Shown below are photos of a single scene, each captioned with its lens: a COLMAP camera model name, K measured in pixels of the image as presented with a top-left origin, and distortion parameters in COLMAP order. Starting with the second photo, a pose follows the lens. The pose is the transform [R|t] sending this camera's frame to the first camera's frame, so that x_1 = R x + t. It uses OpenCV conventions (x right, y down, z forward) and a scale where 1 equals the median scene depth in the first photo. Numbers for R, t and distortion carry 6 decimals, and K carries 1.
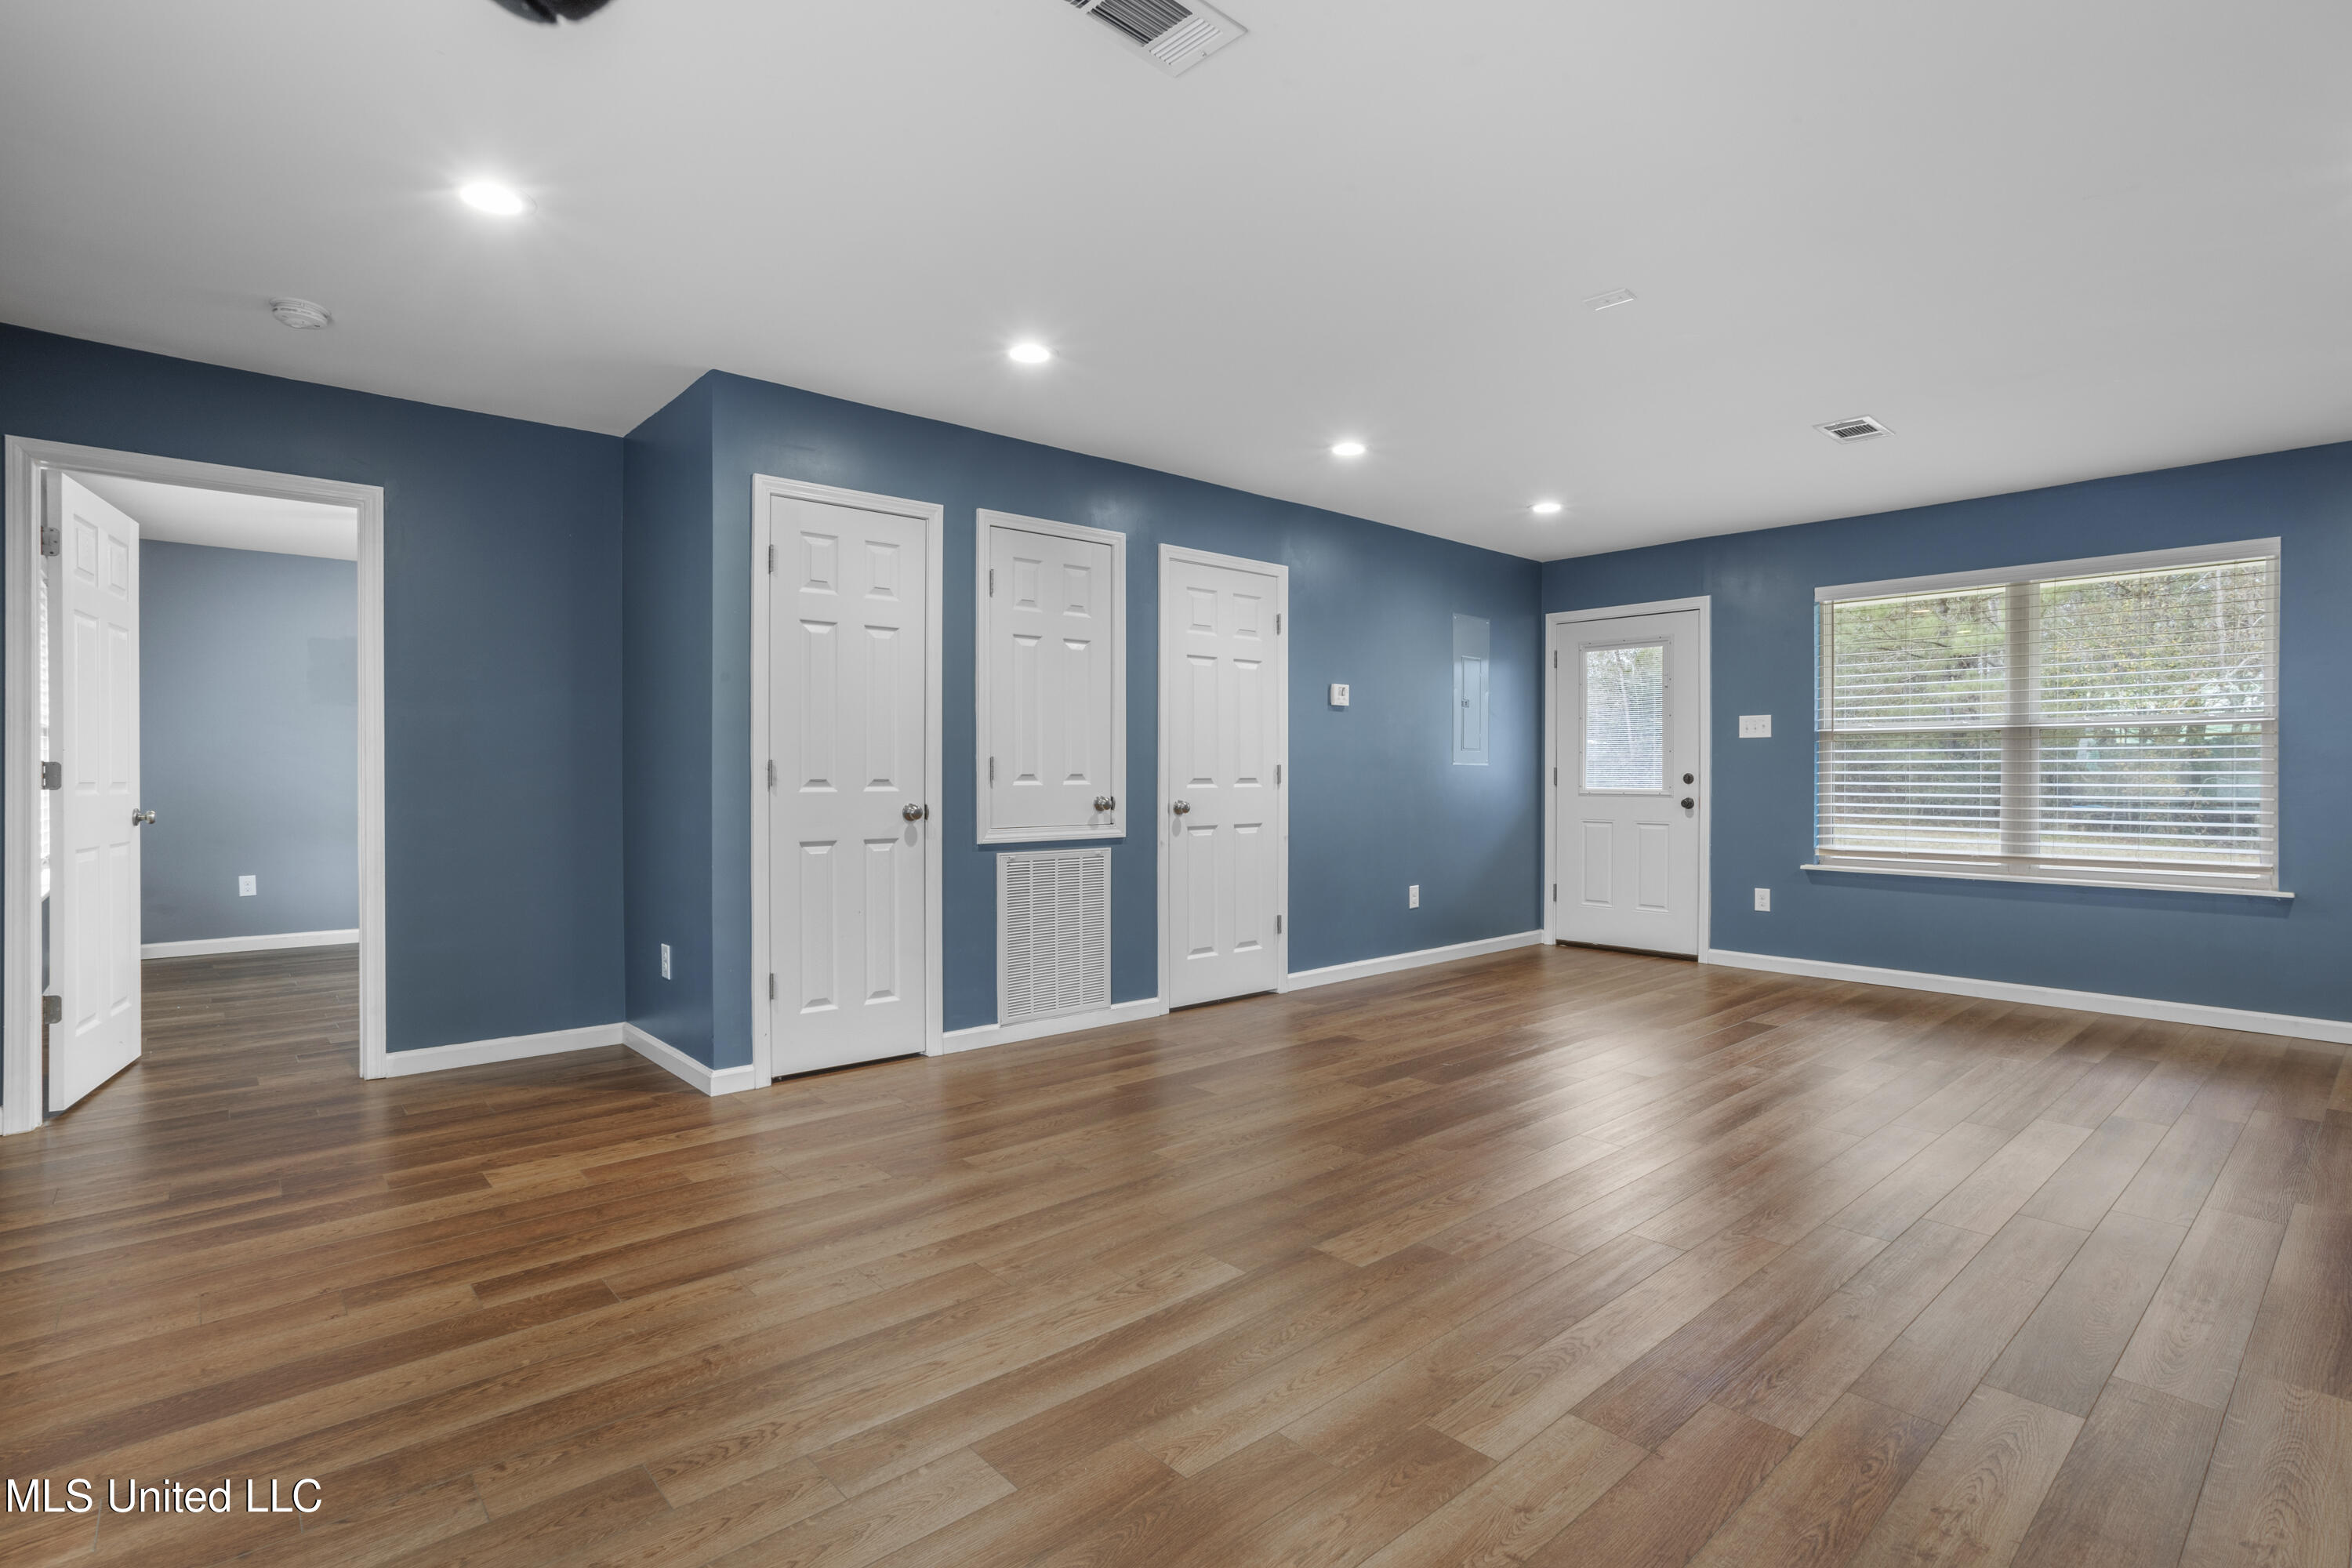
lens RADIAL K [[1145.2, 0, 1176.0], [0, 1145.2, 784.0], [0, 0, 1]] dist [-0.061800, 0.036982]
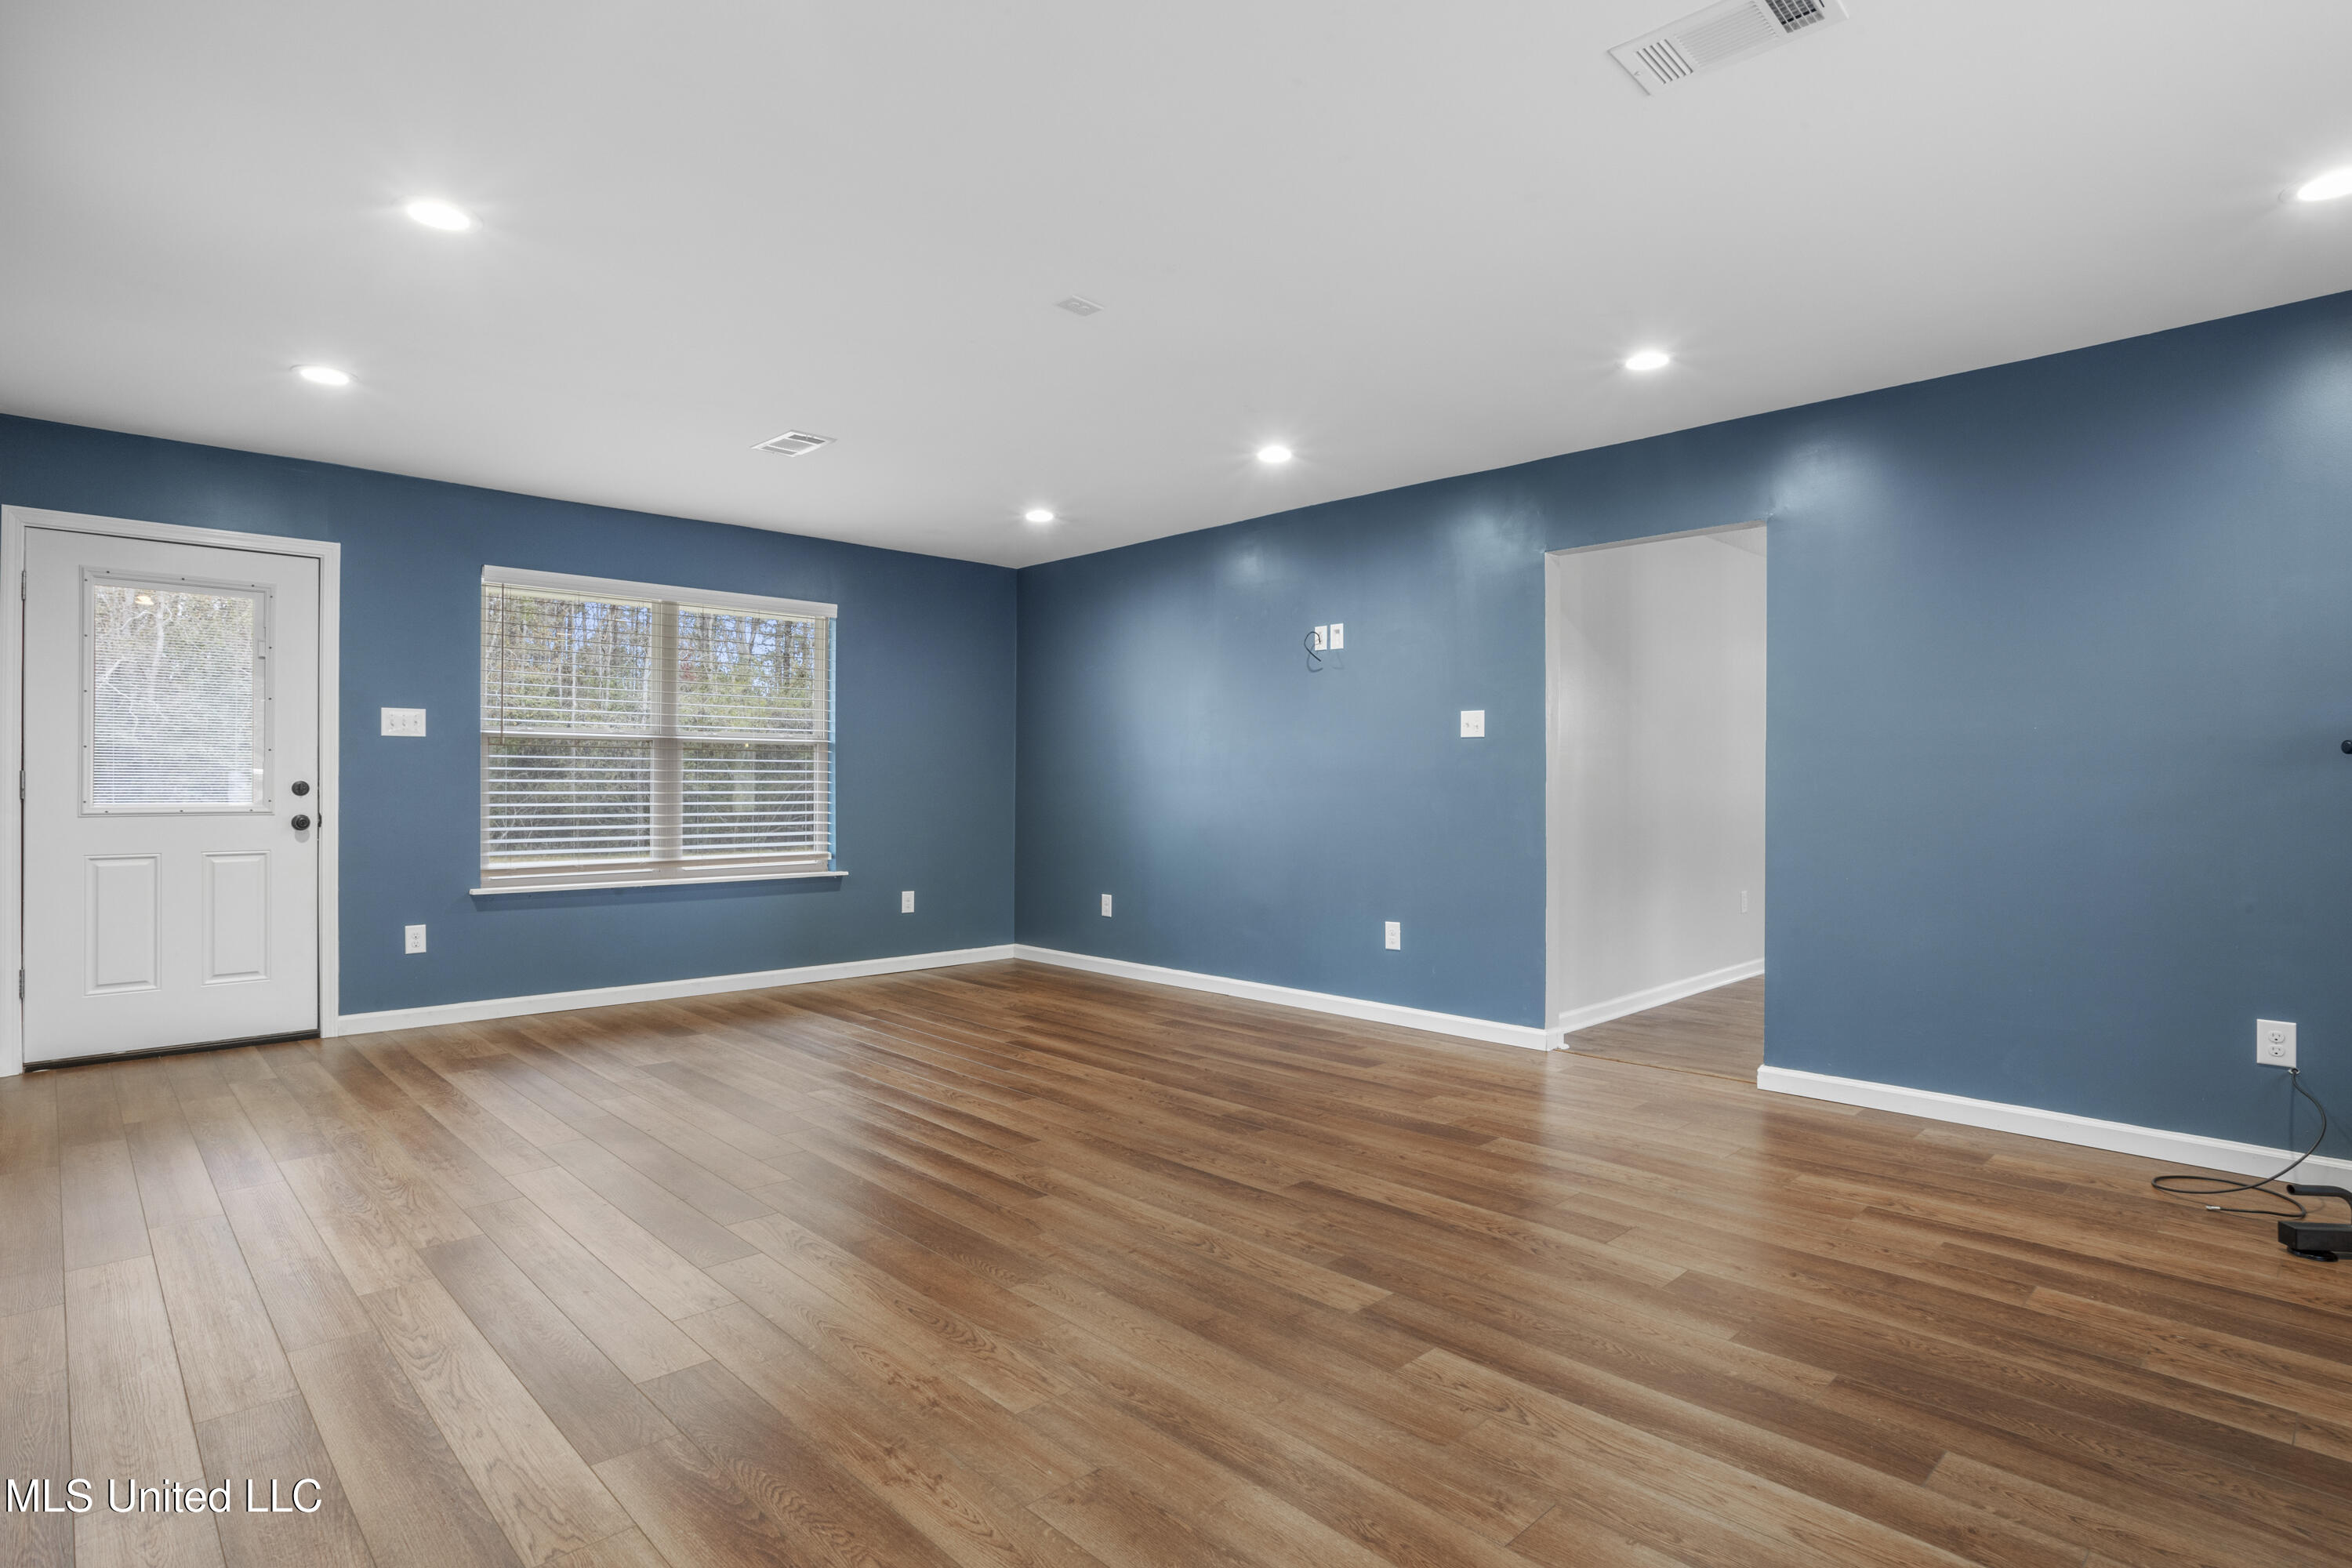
lens RADIAL K [[1198.8, 0, 1176.0], [0, 1198.8, 784.0], [0, 0, 1]] dist [-0.003826, 0.000197]
pose [[-0.042123, -0.003060, 0.999108, -0.397061], [0.004679, 0.999984, 0.003260, -0.008777], [-0.999101, 0.004812, -0.042108, 0.563860]]
